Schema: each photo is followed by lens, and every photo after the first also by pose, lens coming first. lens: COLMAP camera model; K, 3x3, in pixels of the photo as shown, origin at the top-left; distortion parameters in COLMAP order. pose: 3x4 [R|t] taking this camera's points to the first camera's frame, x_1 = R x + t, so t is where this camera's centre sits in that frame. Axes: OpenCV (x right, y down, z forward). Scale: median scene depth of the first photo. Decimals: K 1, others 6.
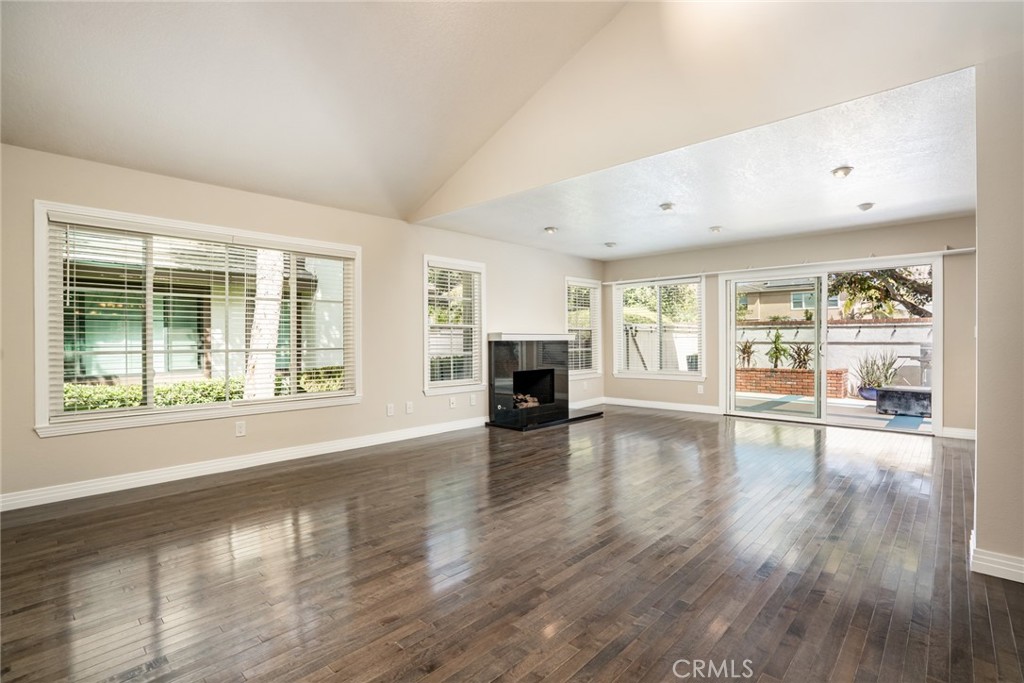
lens RADIAL K [[478.0, 0, 530.5], [0, 478.0, 345.0], [0, 0, 1]] dist [-0.045683, 0.010095]
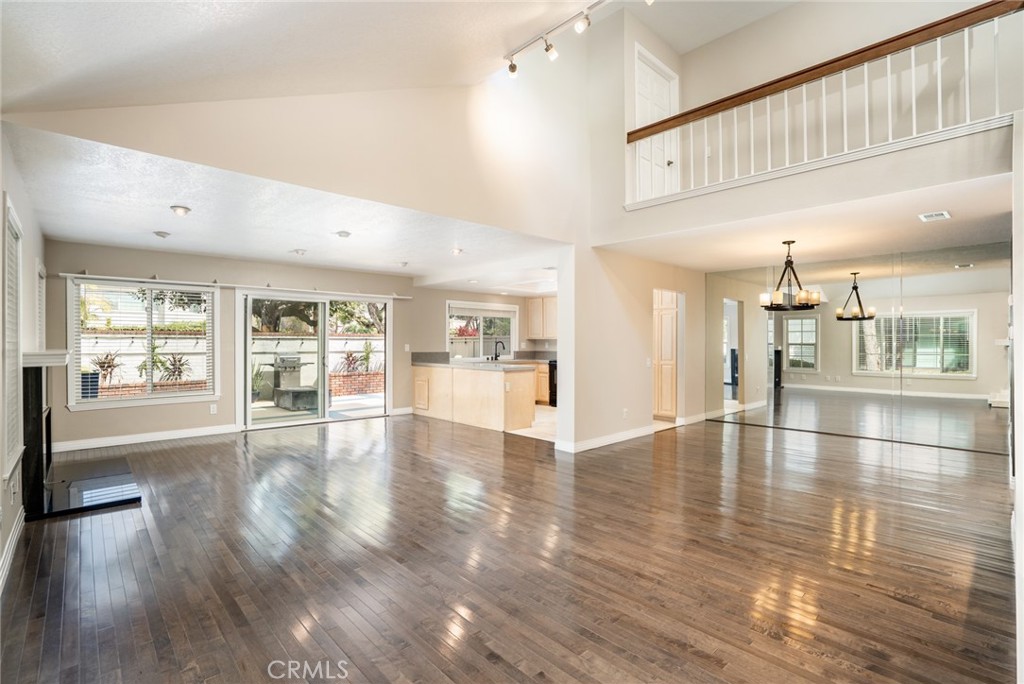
lens RADIAL K [[478.0, 0, 505.7], [0, 478.0, 344.6], [0, 0, 1]] dist [-0.045683, 0.010095]
pose [[0.093572, 0.002870, 0.995608, -0.465093], [0.004935, 0.999982, -0.003346, -0.023773], [-0.995600, 0.005227, 0.093557, 0.329395]]
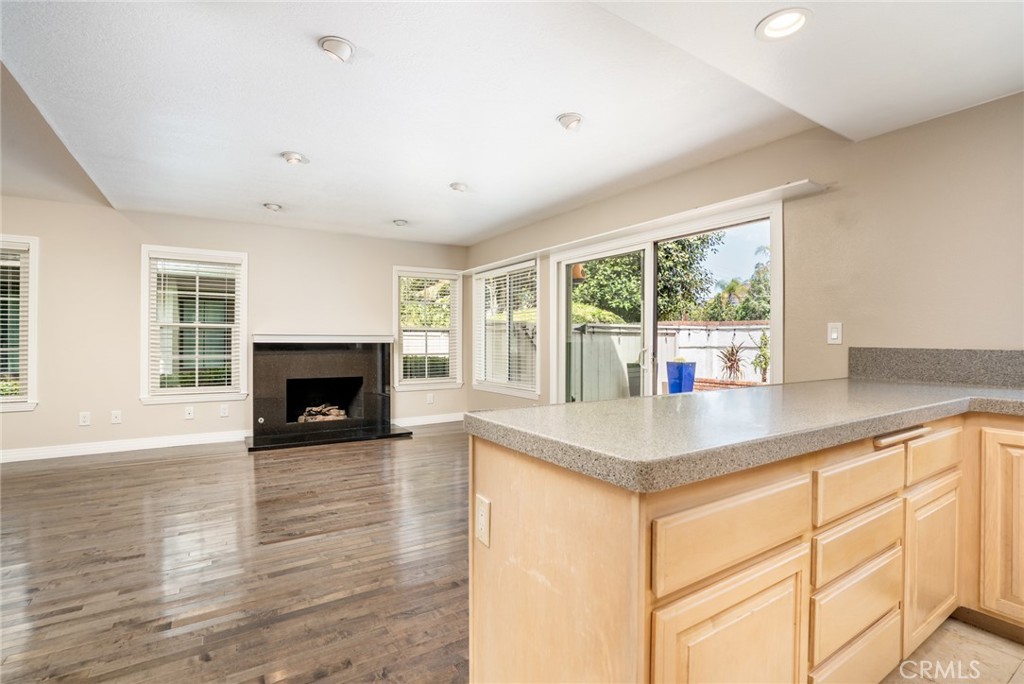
lens RADIAL K [[478.0, 0, 510.1], [0, 478.0, 346.2], [0, 0, 1]] dist [-0.045683, 0.010095]
pose [[0.964331, 0.013834, -0.264336, 0.474648], [-0.012533, 0.999900, 0.006607, -0.010966], [0.264401, -0.003059, 0.964408, 0.246784]]
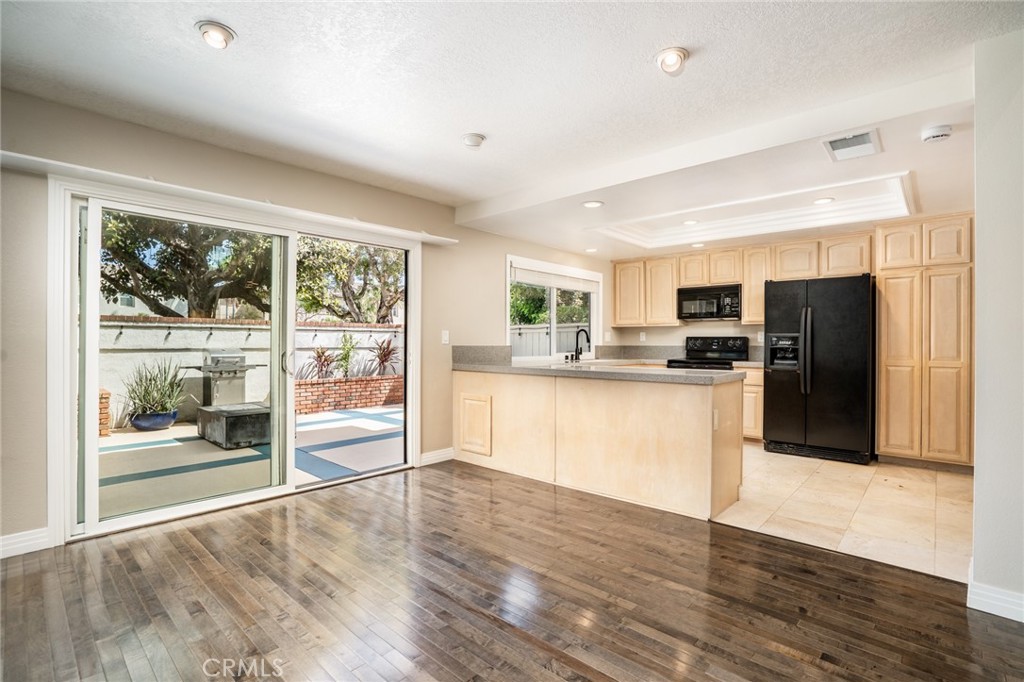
lens RADIAL K [[478.0, 0, 516.3], [0, 478.0, 340.4], [0, 0, 1]] dist [-0.045683, 0.010095]
pose [[-0.000556, 0.011148, 0.999938, 0.025983], [0.004655, 0.999927, -0.011145, -0.010431], [-0.999989, 0.004648, -0.000608, 0.573041]]
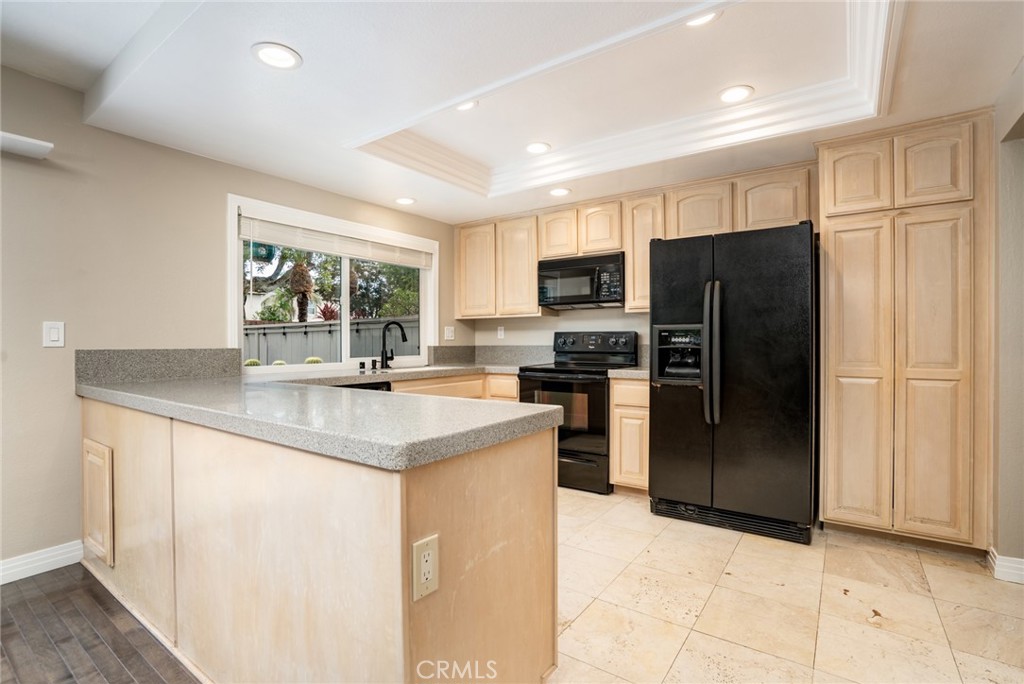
lens RADIAL K [[478.0, 0, 517.4], [0, 478.0, 341.1], [0, 0, 1]] dist [-0.045683, 0.010095]
pose [[-0.129182, 0.007883, 0.991590, 0.282353], [0.013777, 0.999886, -0.006154, -0.010906], [-0.991525, 0.012866, -0.129276, 0.399603]]
